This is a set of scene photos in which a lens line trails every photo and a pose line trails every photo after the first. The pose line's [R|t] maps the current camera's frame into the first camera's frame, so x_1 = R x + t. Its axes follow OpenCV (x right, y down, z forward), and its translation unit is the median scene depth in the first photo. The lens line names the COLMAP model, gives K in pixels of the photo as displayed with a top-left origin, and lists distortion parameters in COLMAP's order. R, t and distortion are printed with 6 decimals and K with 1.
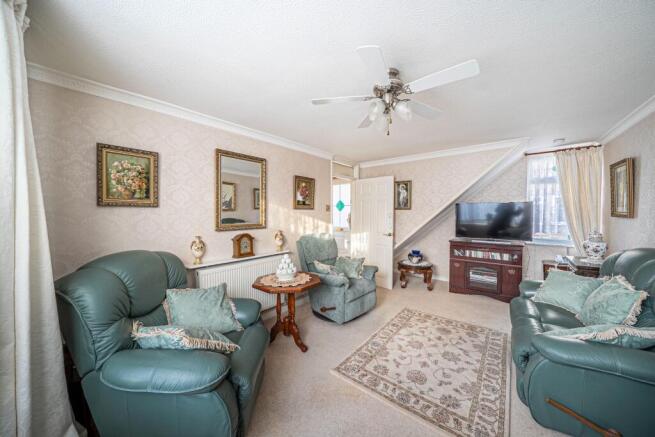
lens RADIAL K [[224.2, 0, 326.2], [0, 224.2, 216.3], [0, 0, 1]] dist [-0.015865, -0.000129]
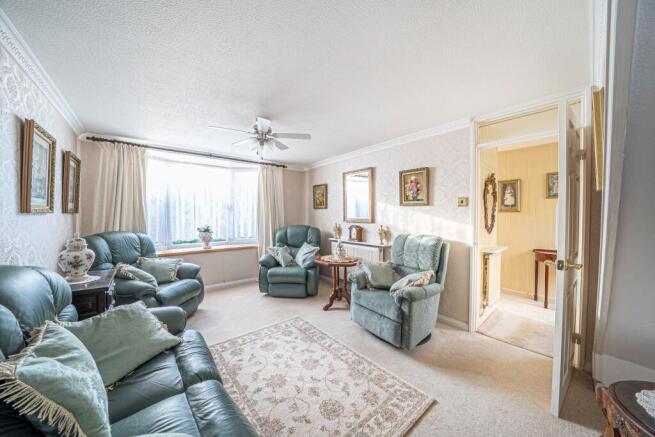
lens RADIAL K [[224.2, 0, 326.3], [0, 224.2, 215.6], [0, 0, 1]] dist [-0.015865, -0.000129]
pose [[-0.174406, 0.000338, -0.984674, 1.201185], [-0.020756, 0.999776, 0.004019, 0.016732], [0.984455, 0.021139, -0.174360, 1.181618]]
